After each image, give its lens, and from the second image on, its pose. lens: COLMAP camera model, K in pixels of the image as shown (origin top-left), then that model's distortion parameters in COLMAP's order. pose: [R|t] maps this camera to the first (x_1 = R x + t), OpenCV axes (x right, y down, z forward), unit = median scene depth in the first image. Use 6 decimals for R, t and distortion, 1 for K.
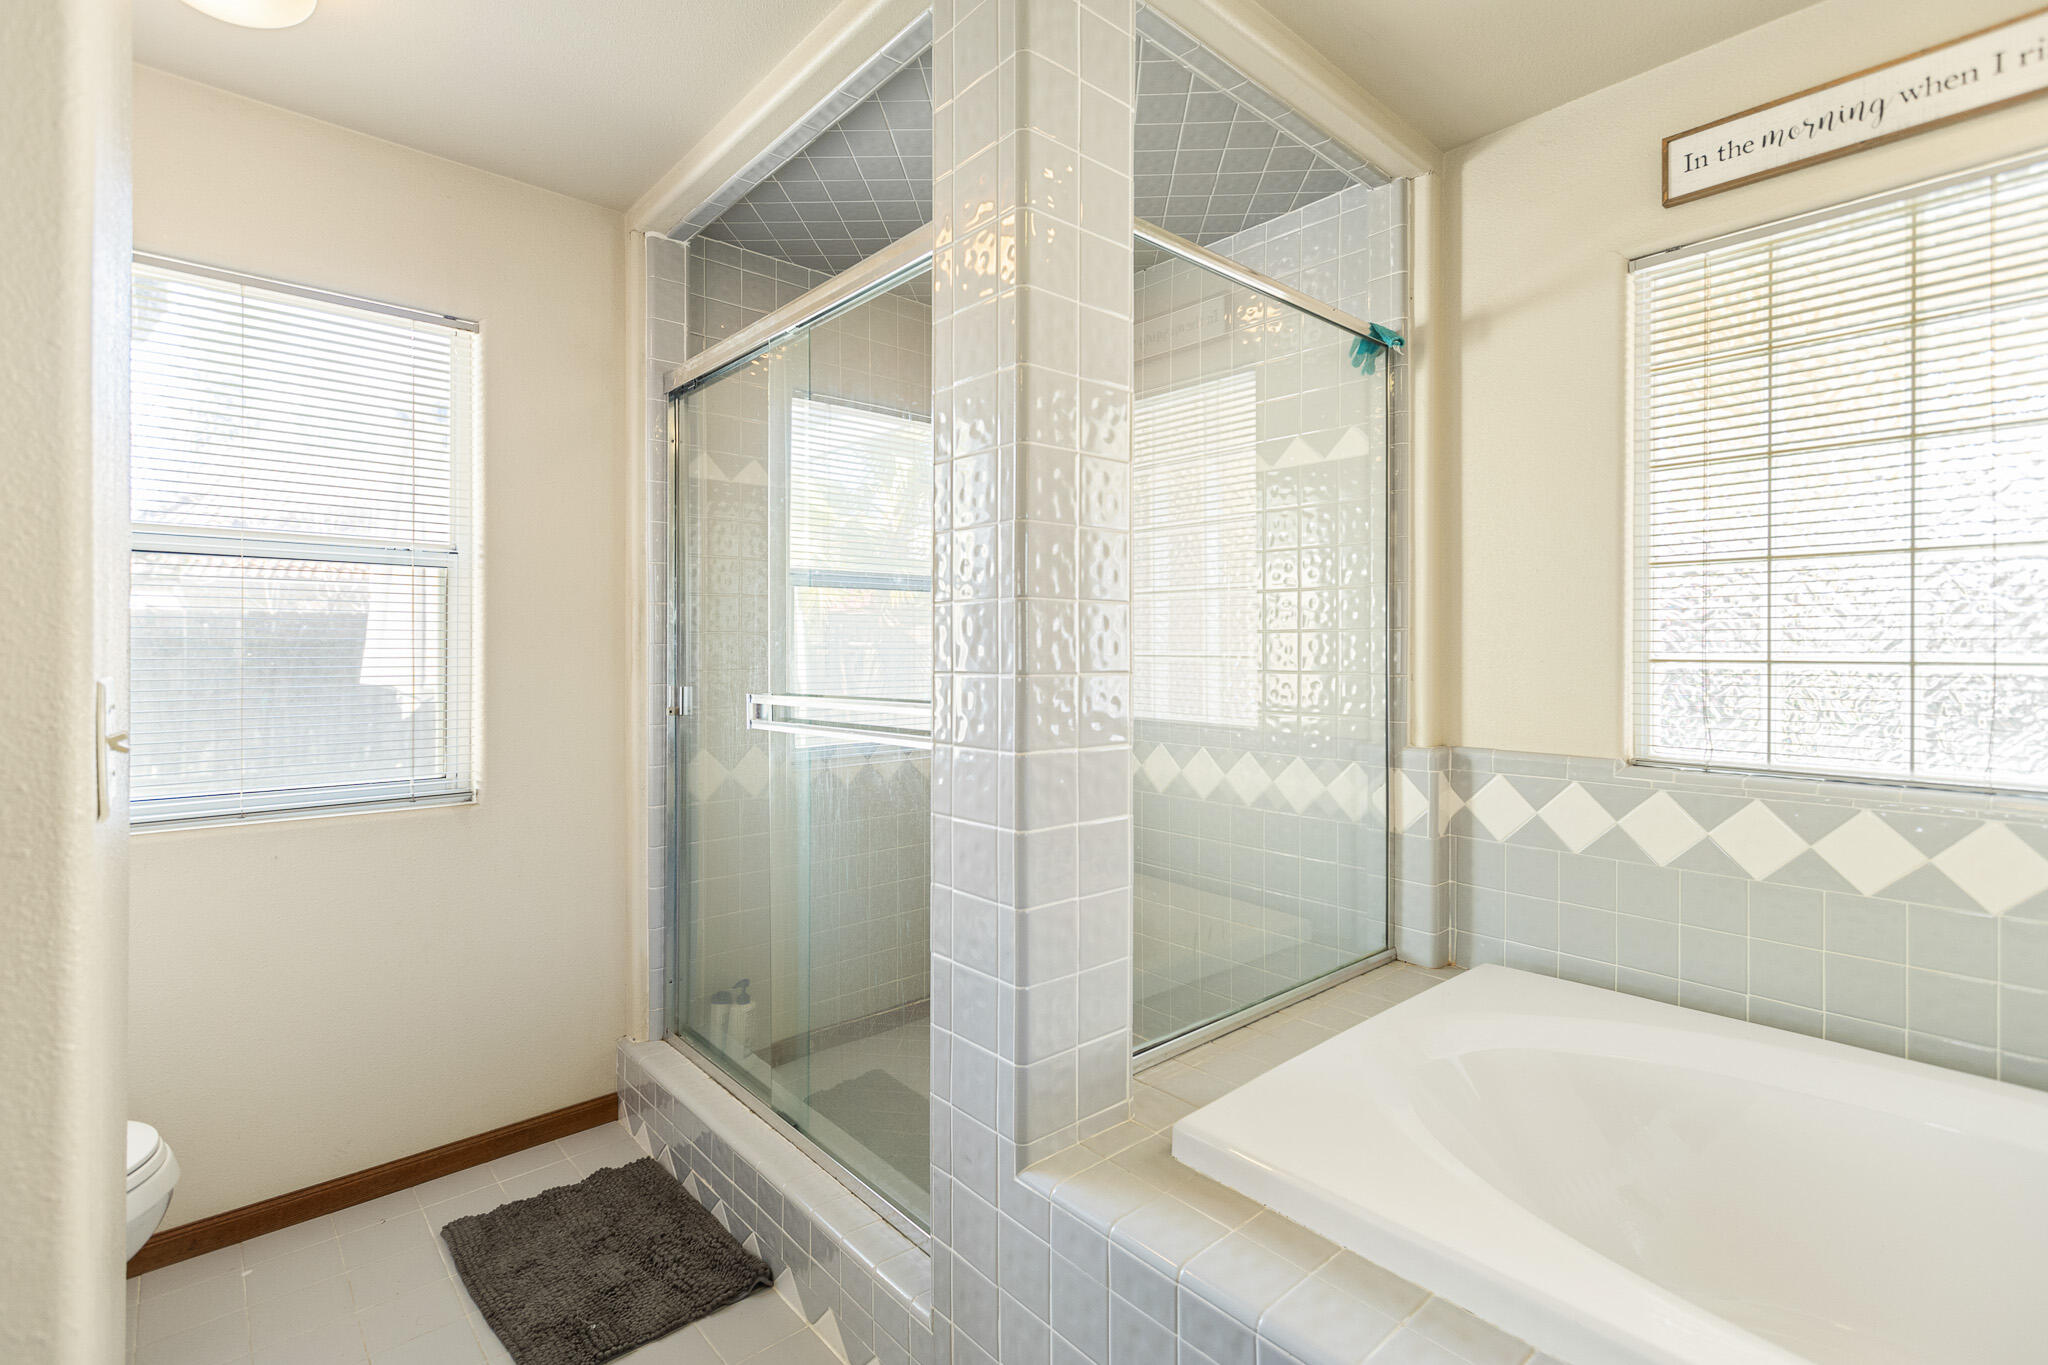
lens RADIAL K [[938.4, 0, 1025.3], [0, 938.4, 667.2], [0, 0, 1]] dist [0.004173, 0.000090]
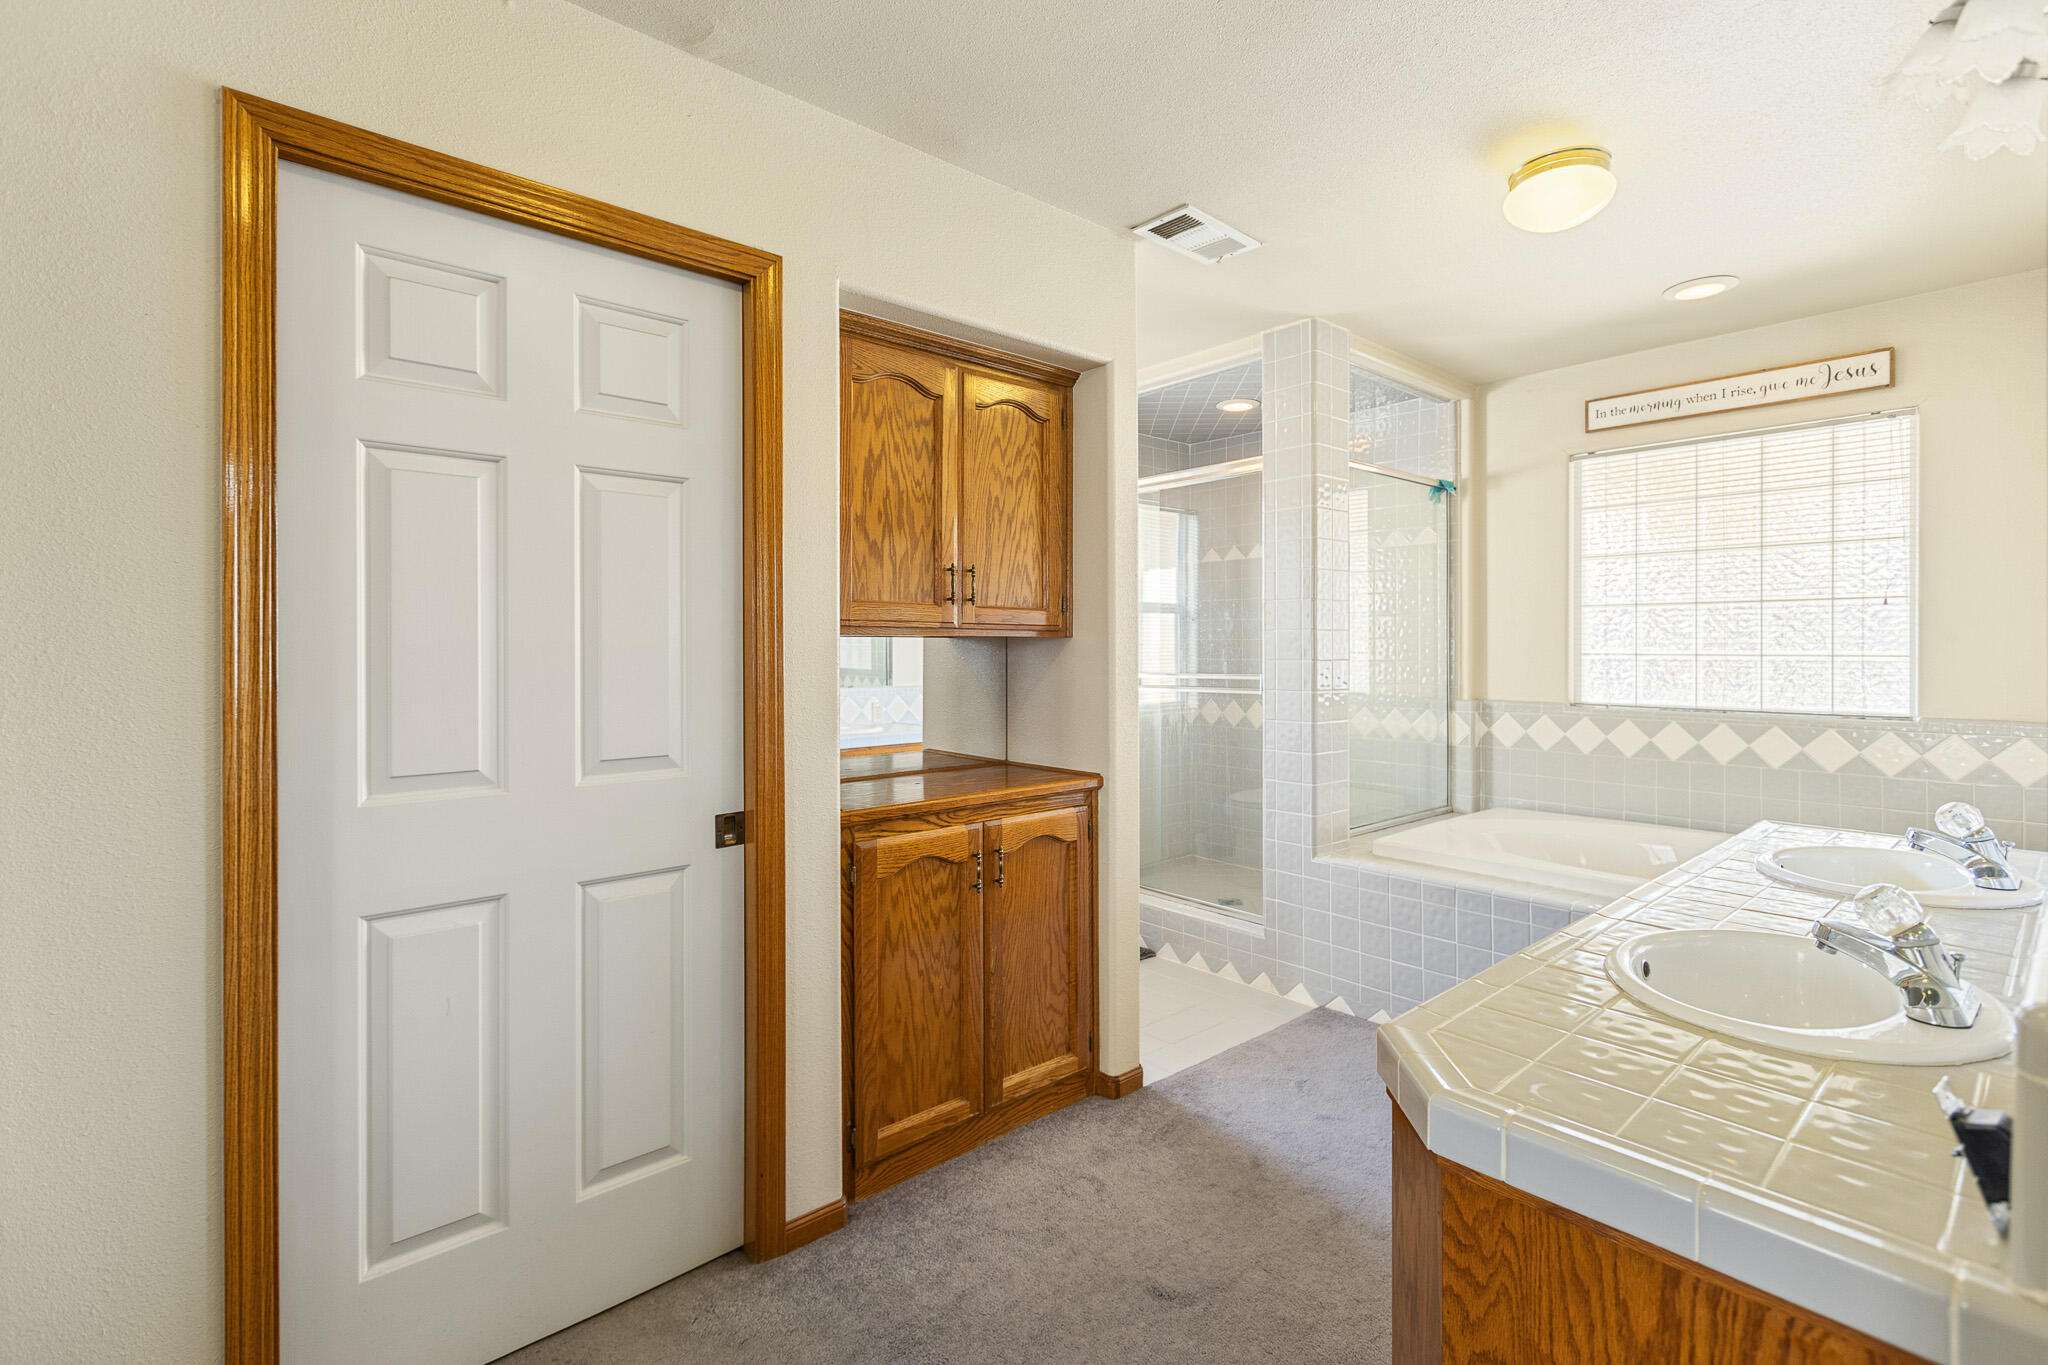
lens RADIAL K [[938.4, 0, 1024.0], [0, 938.4, 665.4], [0, 0, 1]] dist [0.004173, 0.000090]
pose [[0.999838, -0.005312, -0.017209, -0.448352], [0.005436, 0.999959, 0.007197, -0.003782], [0.017170, -0.007290, 0.999826, -0.935450]]
